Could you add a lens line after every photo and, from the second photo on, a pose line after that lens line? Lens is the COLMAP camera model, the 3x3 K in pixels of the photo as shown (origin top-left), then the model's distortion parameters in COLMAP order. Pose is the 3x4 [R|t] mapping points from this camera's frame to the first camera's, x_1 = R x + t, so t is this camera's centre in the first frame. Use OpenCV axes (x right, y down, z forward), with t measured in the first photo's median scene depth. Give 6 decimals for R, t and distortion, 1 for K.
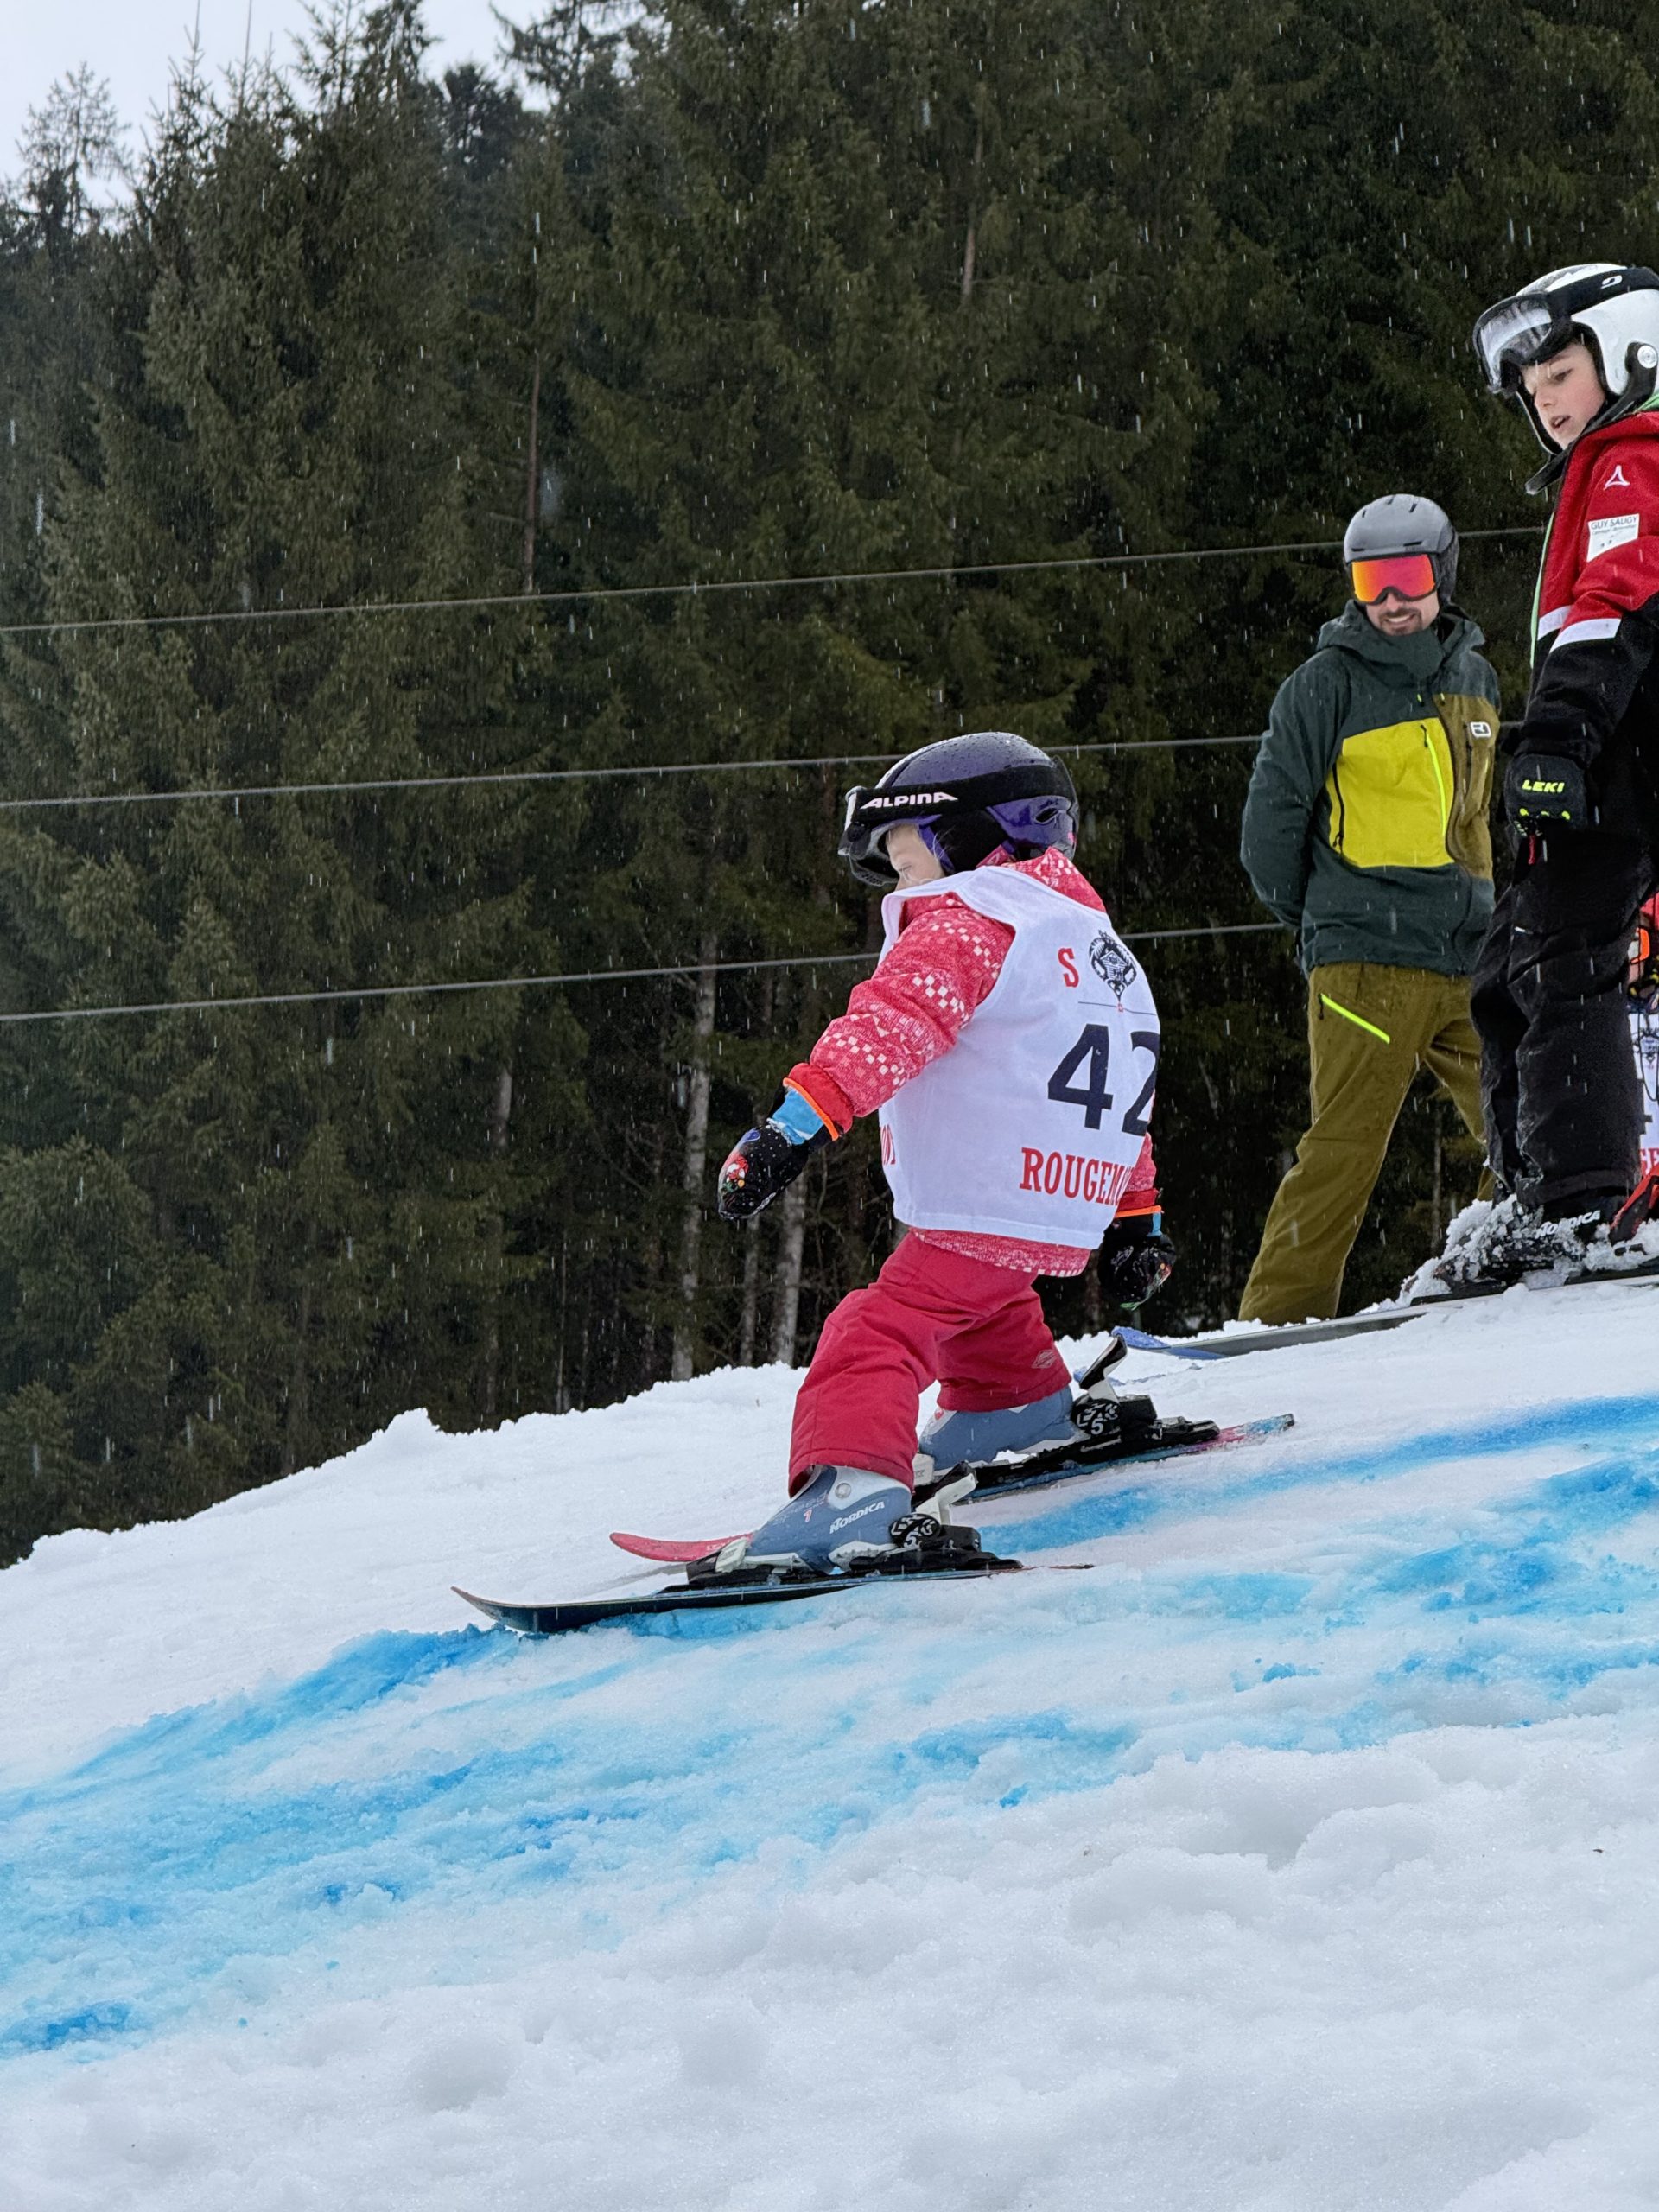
lens RADIAL K [[7689.6, 0, 814.3], [0, 7689.6, 1101.7], [0, 0, 1]] dist [0.496407, 0.000000]
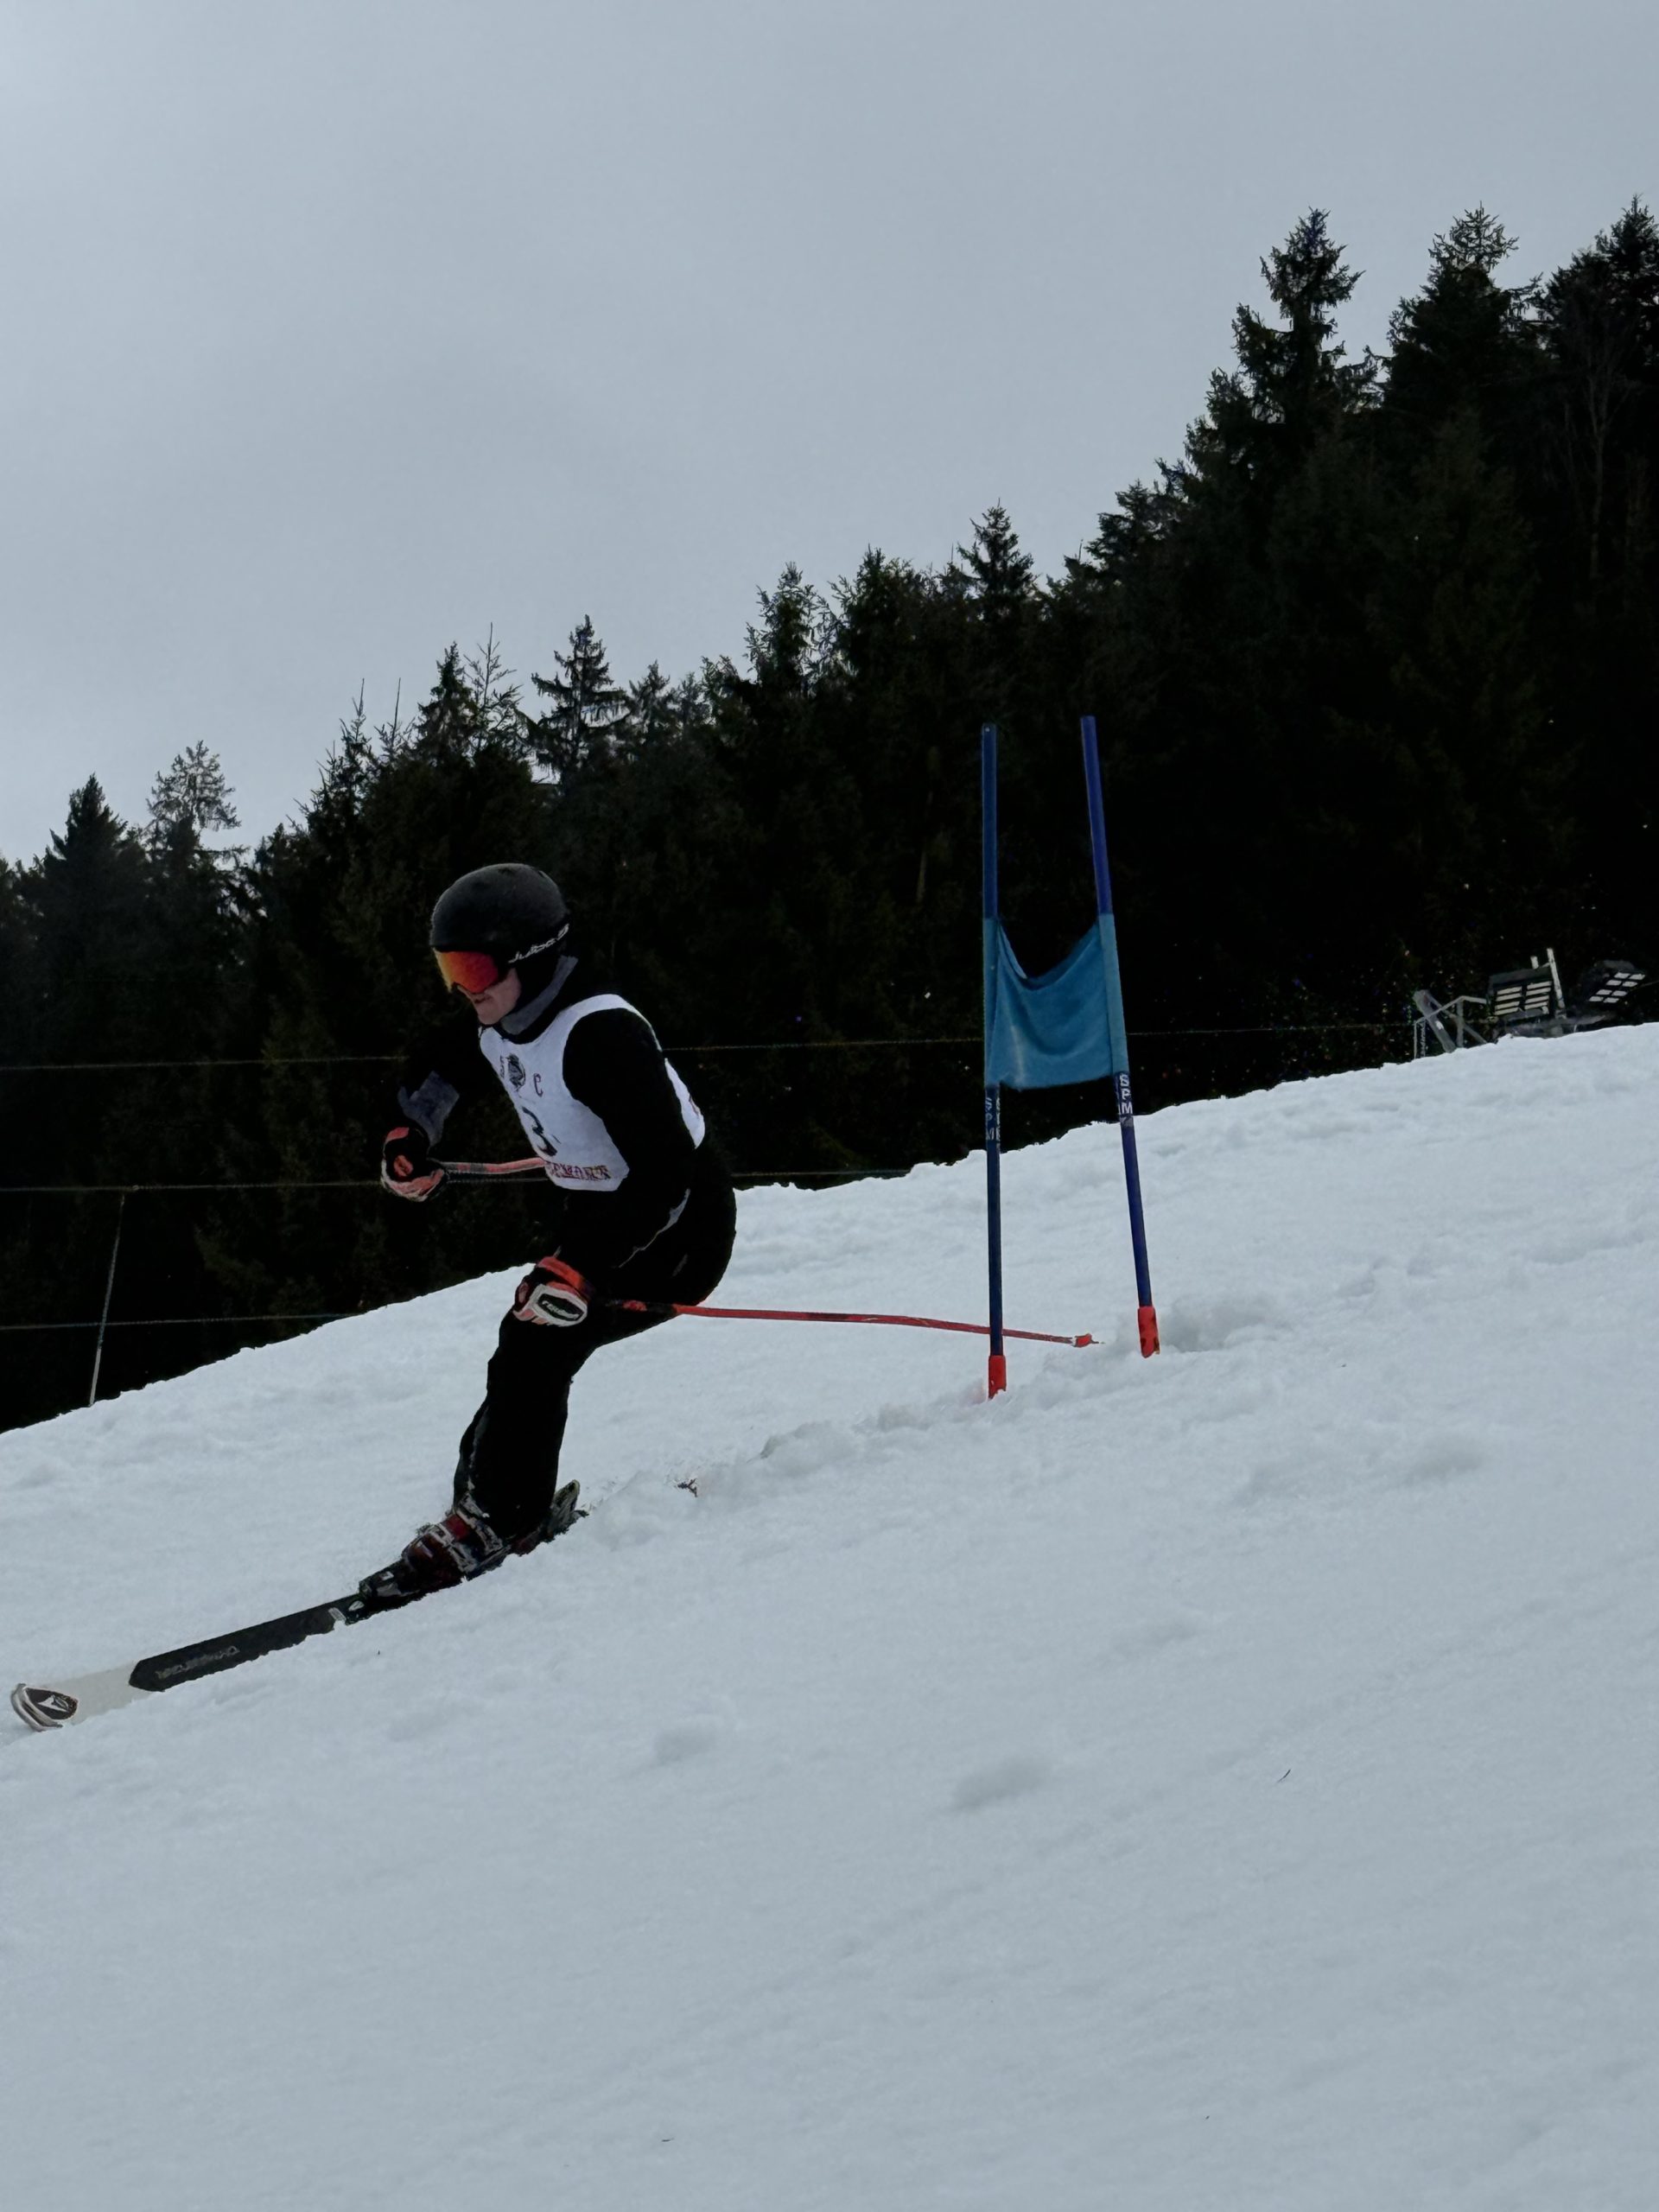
lens RADIAL K [[6269.9, 0, 835.5], [0, 6269.9, 1105.9], [0, 0, 1]] dist [0.099322, 0.000000]
pose [[0.999678, 0.020824, 0.014527, -0.009885], [-0.019632, 0.996770, -0.077875, 0.018430], [-0.016102, 0.077565, 0.996857, -0.101967]]
